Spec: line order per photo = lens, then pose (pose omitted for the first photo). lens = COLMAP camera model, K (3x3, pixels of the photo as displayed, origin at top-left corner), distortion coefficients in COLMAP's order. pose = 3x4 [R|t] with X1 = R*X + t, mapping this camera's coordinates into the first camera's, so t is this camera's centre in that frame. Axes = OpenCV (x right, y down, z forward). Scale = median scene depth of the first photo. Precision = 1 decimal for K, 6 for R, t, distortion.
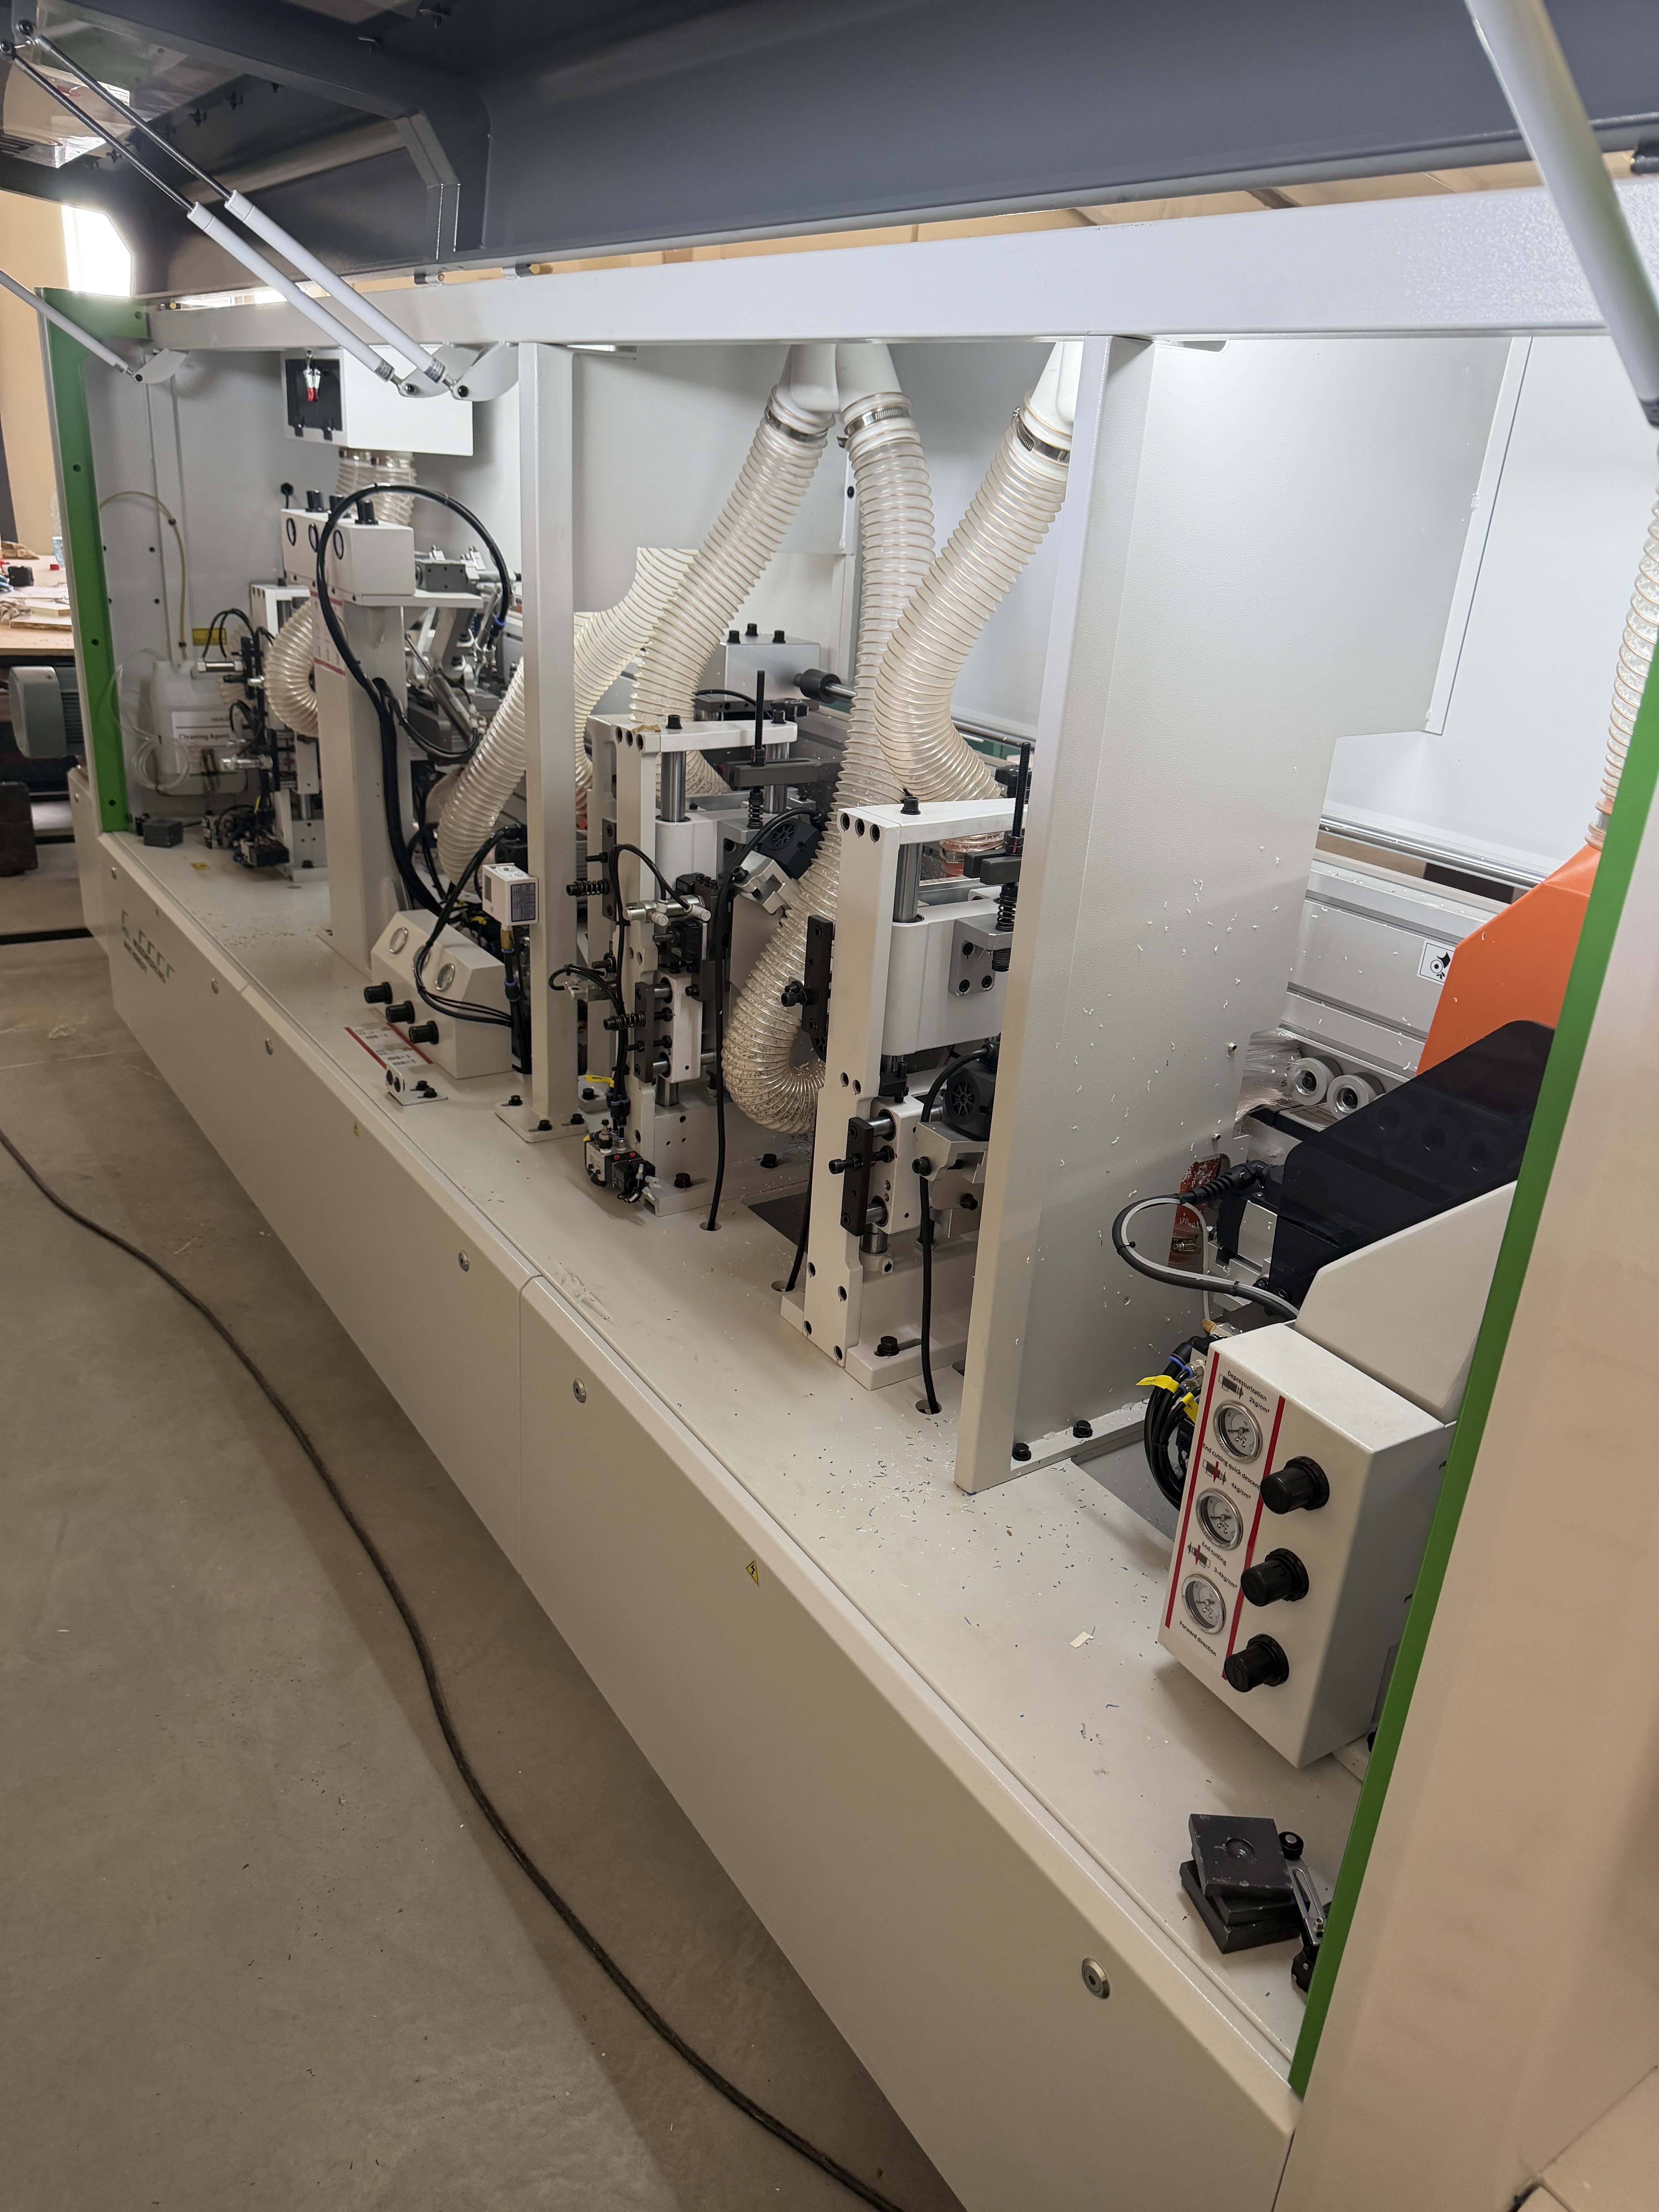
lens RADIAL K [[1576.3, 0, 814.0], [0, 1576.3, 1108.3], [0, 0, 1]] dist [0.088452, -0.196593]
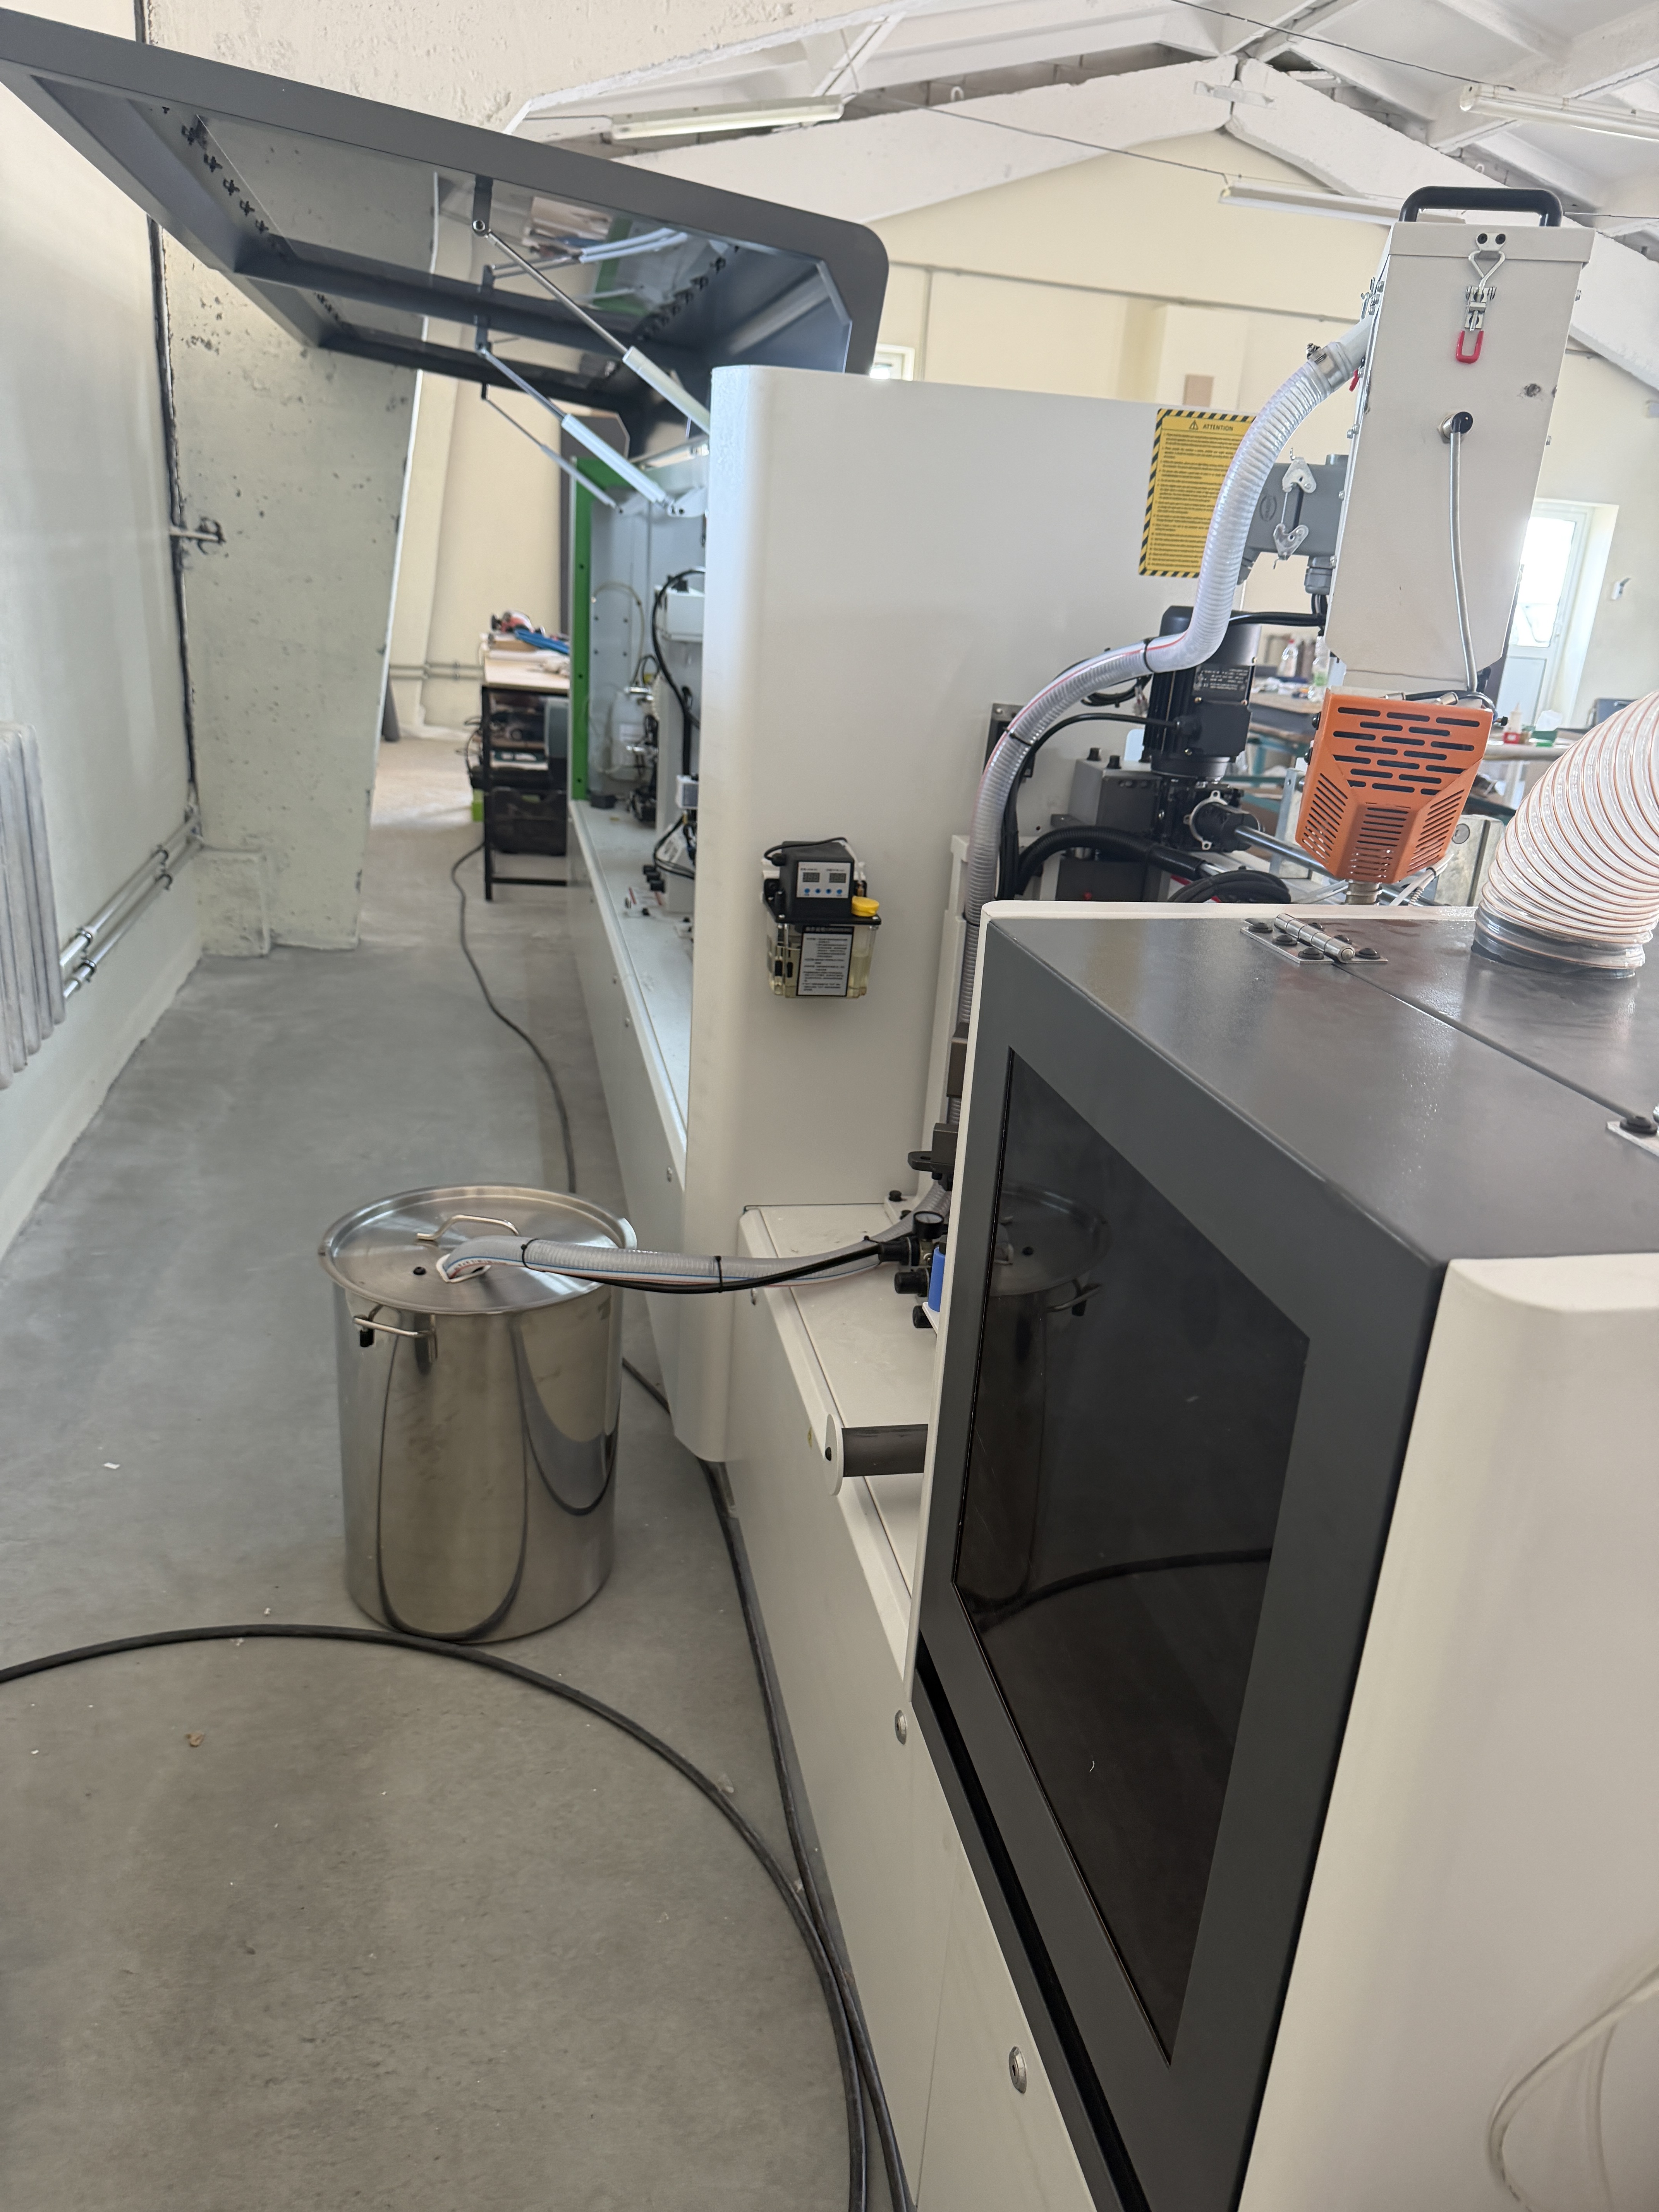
lens RADIAL K [[1576.3, 0, 814.0], [0, 1576.3, 1108.3], [0, 0, 1]] dist [0.088452, -0.196593]
pose [[0.925813, 0.123764, -0.357144, 0.399439], [-0.150102, 0.987558, -0.046879, 0.178571], [0.346899, 0.097009, 0.932872, -0.366617]]
